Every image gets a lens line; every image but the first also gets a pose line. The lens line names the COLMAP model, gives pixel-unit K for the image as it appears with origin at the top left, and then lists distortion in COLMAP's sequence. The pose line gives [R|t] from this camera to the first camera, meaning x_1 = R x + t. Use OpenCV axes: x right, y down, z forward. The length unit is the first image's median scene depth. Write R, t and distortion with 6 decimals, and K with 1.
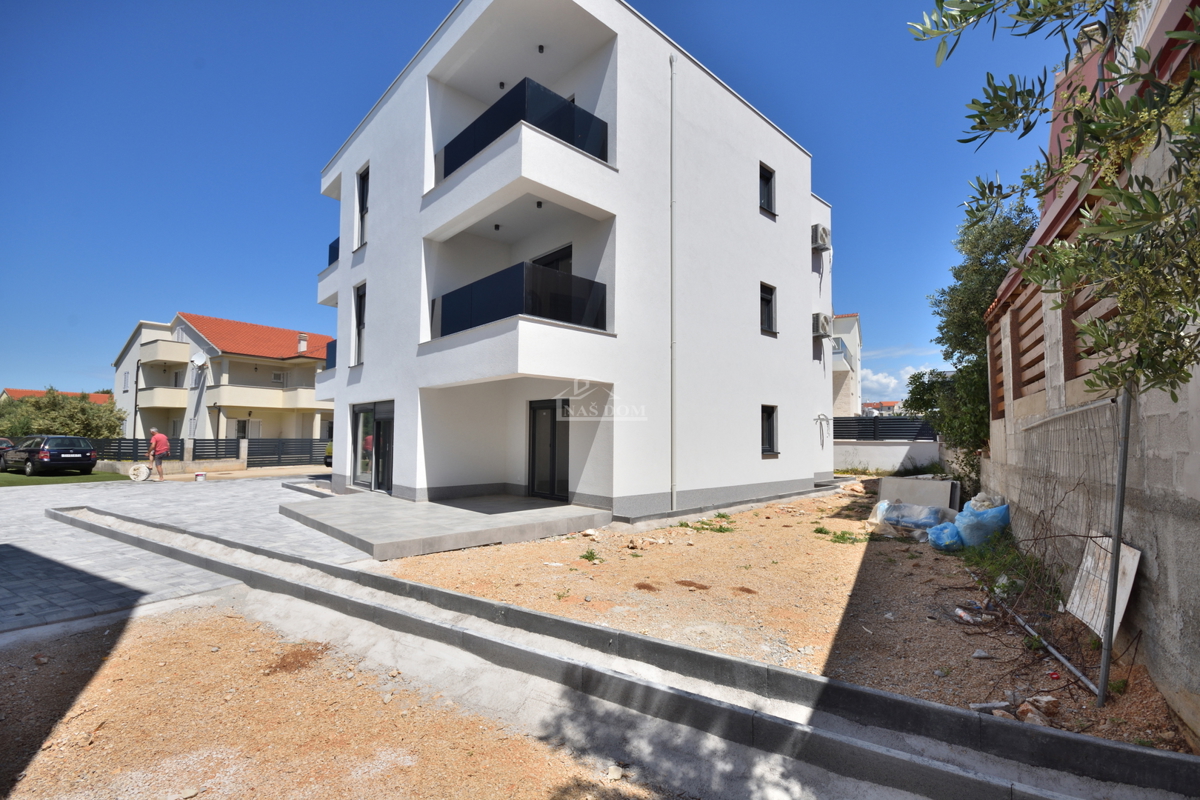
lens RADIAL K [[519.9, 0, 604.8], [0, 519.9, 411.2], [0, 0, 1]] dist [-0.001928, -0.000004]
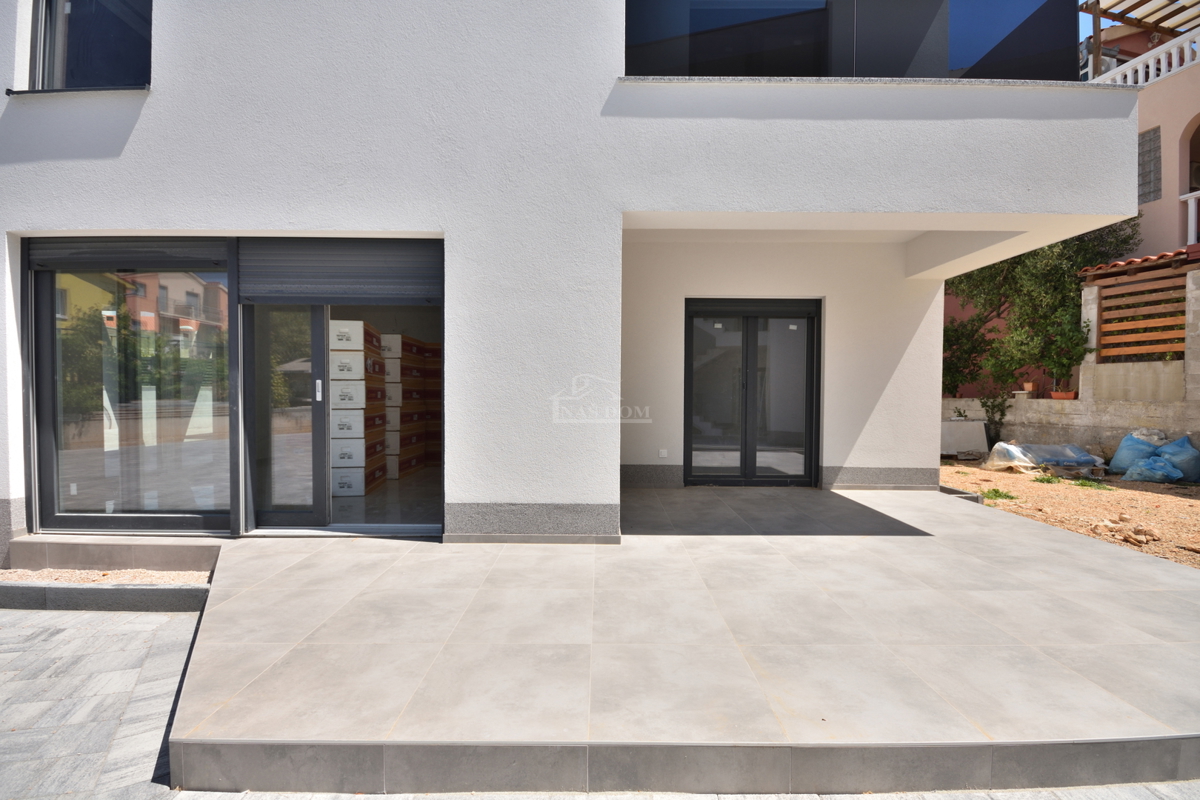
lens RADIAL K [[519.9, 0, 604.8], [0, 519.9, 411.2], [0, 0, 1]] dist [-0.001928, -0.000004]
pose [[0.674967, -0.022111, 0.737517, -0.381633], [-0.038725, 0.997112, 0.065334, 0.038101], [-0.736831, -0.072659, 0.672161, 0.465544]]
